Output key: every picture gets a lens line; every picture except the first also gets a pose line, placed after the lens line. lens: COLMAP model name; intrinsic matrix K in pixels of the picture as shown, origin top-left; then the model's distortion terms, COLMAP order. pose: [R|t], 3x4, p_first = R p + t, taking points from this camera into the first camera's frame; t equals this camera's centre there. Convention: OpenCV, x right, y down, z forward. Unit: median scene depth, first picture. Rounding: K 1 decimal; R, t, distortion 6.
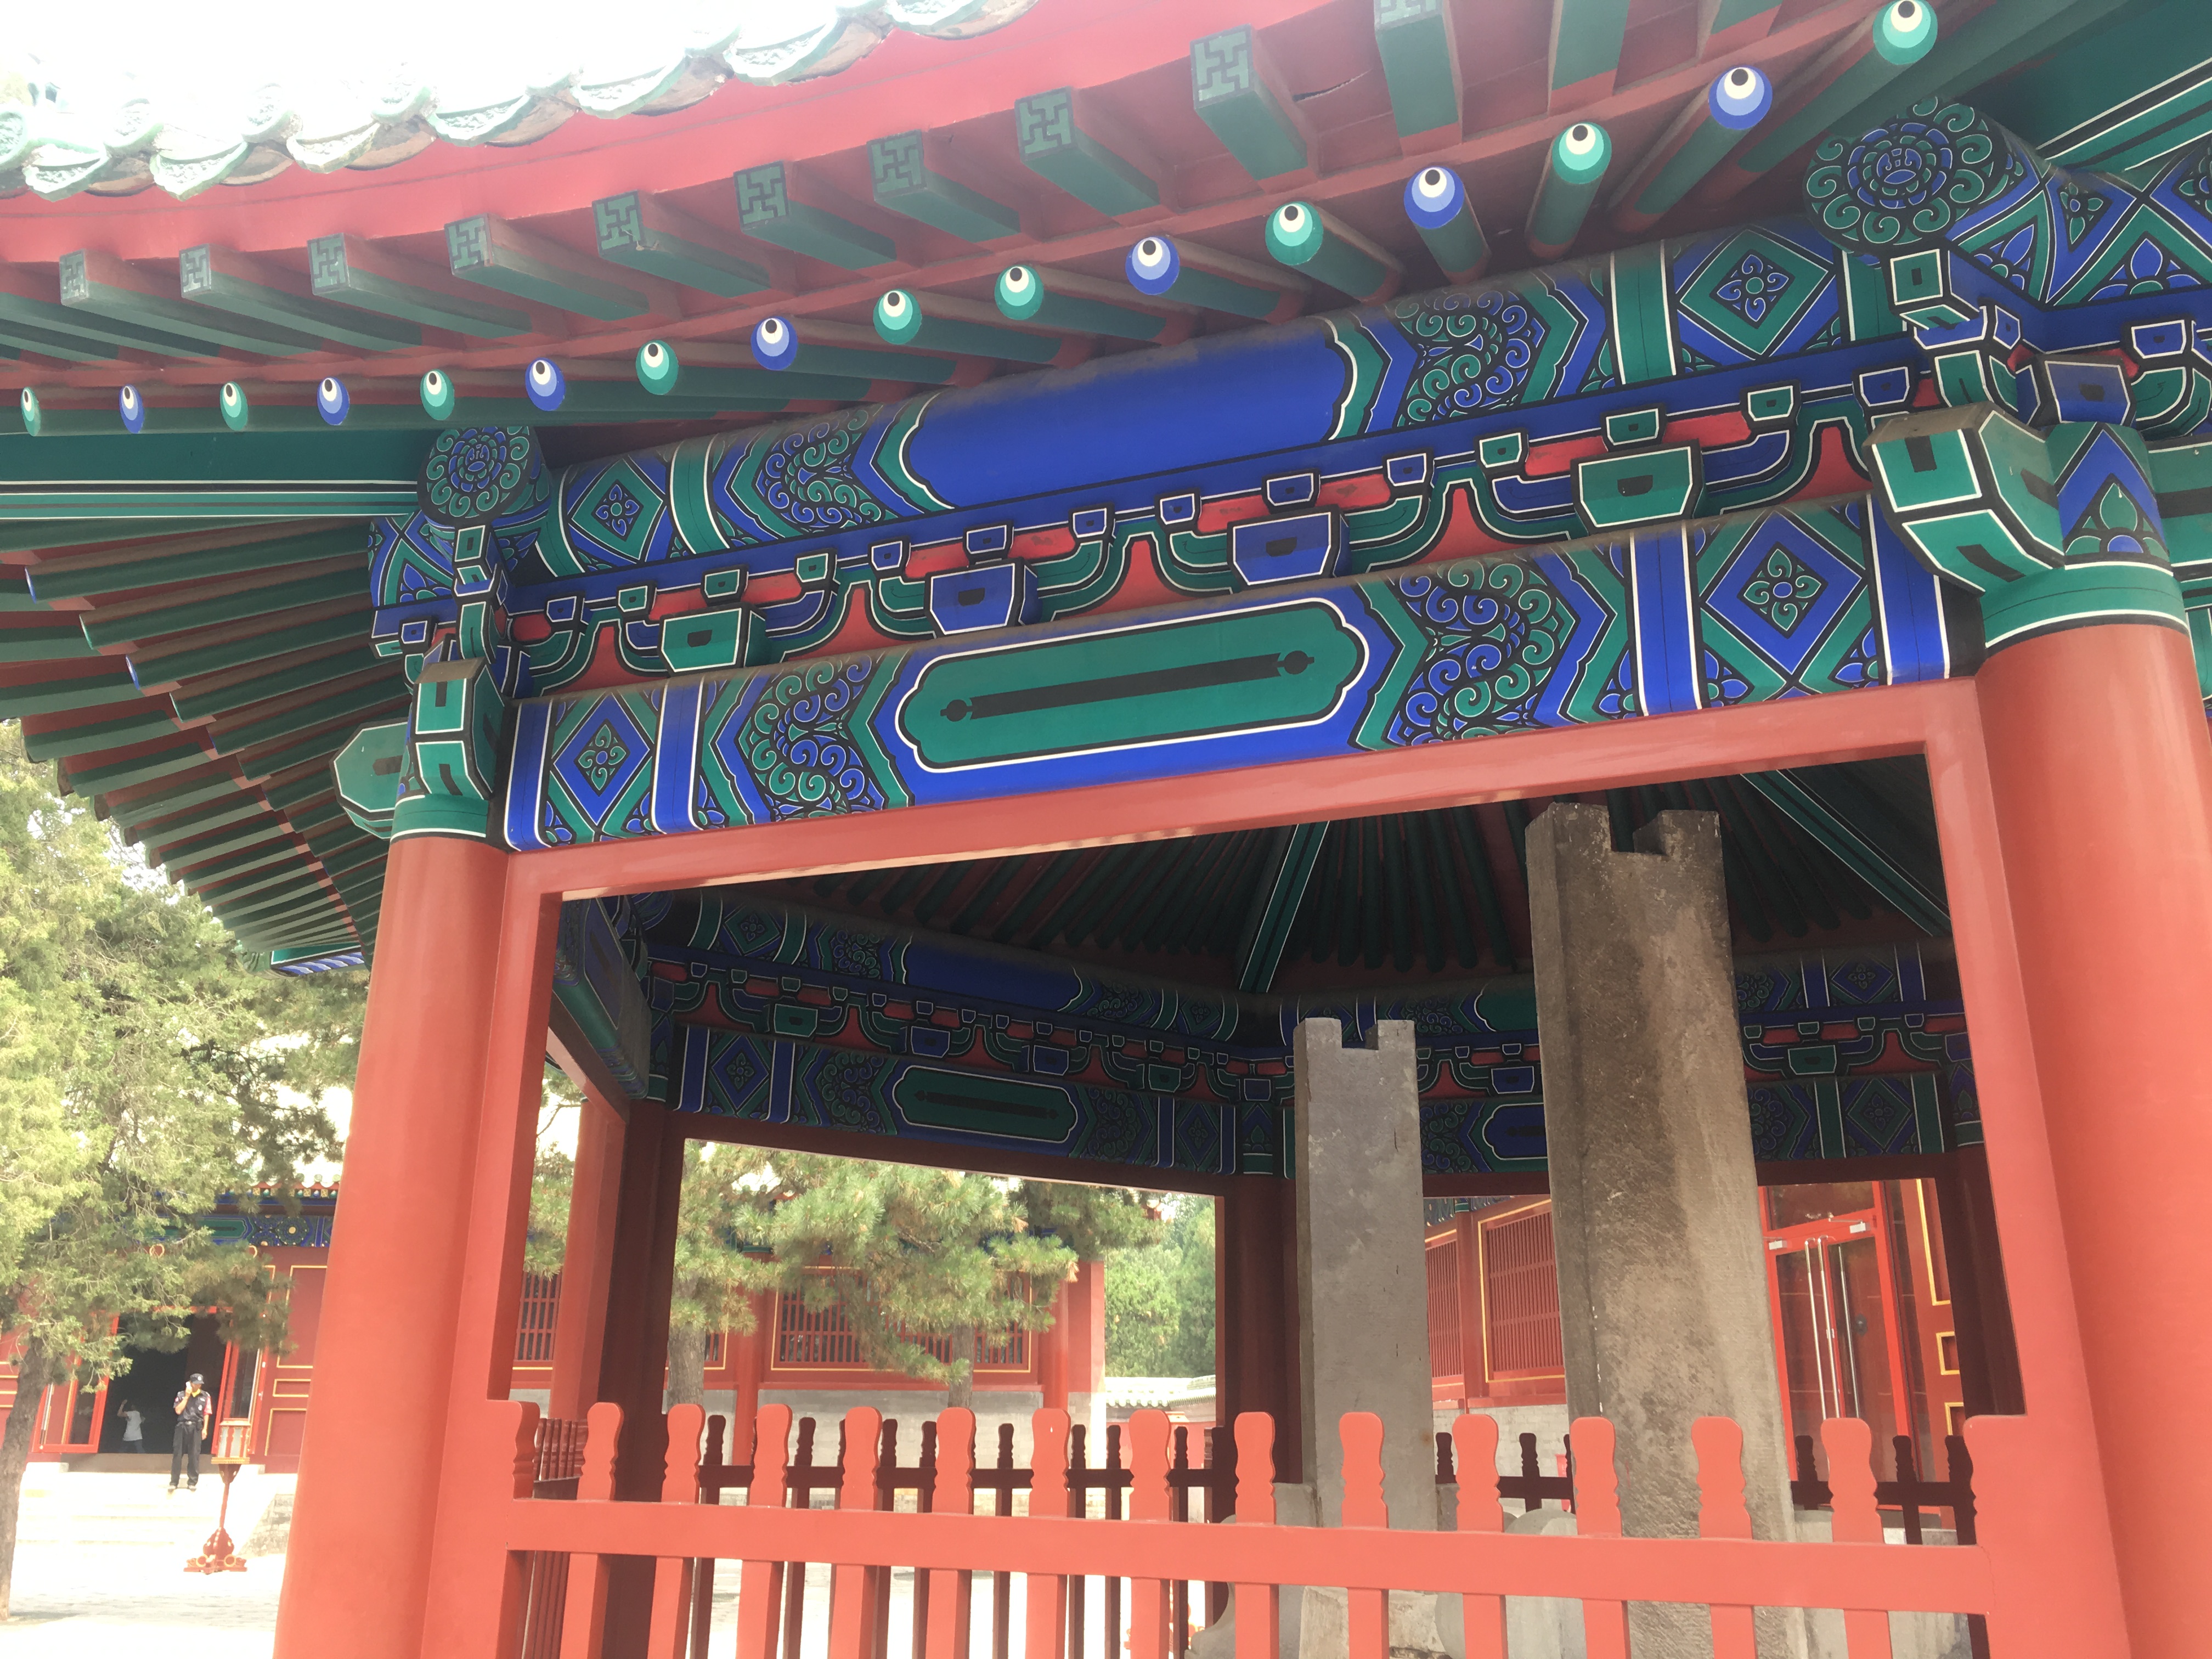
lens RADIAL K [[1900.6, 0, 1106.0], [0, 1900.6, 829.5], [0, 0, 1]] dist [-0.002027, -0.006119]
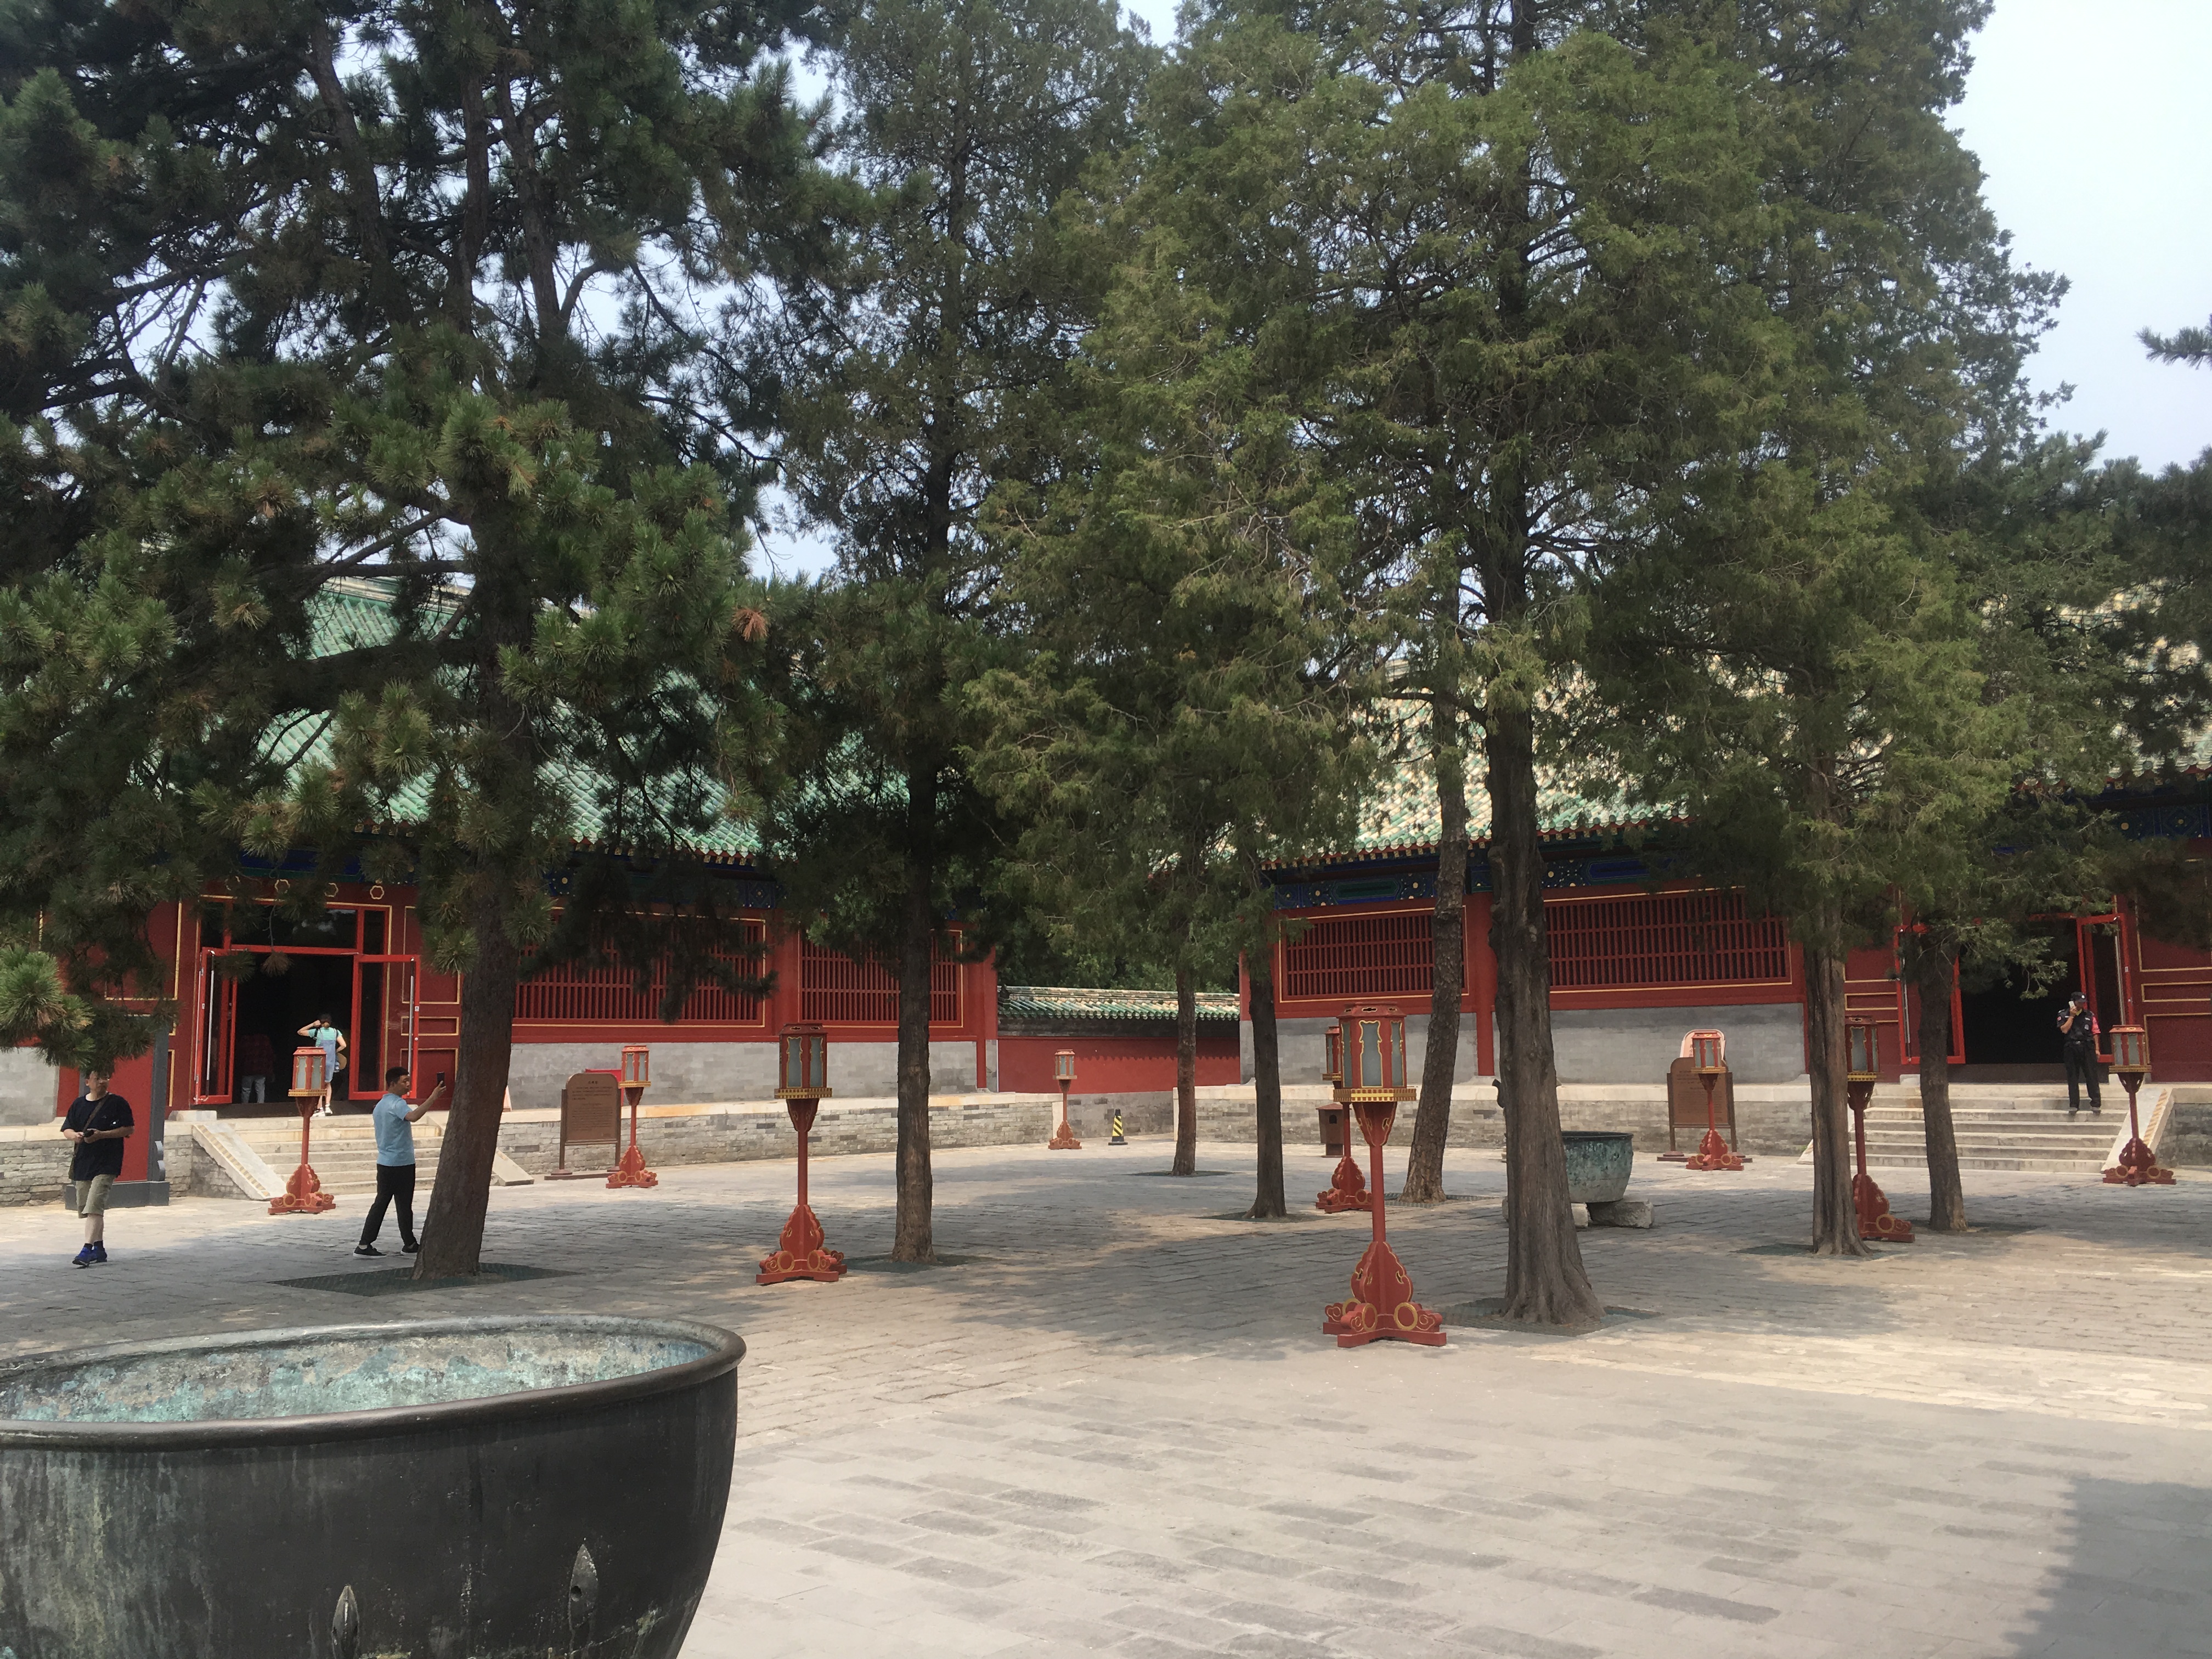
lens RADIAL K [[1900.6, 0, 1106.0], [0, 1900.6, 829.5], [0, 0, 1]] dist [-0.002027, -0.006119]
pose [[0.654011, -0.101031, -0.749708, -0.112288], [0.245293, 0.965818, 0.083828, 0.029461], [0.715613, -0.238723, 0.656438, 0.093373]]
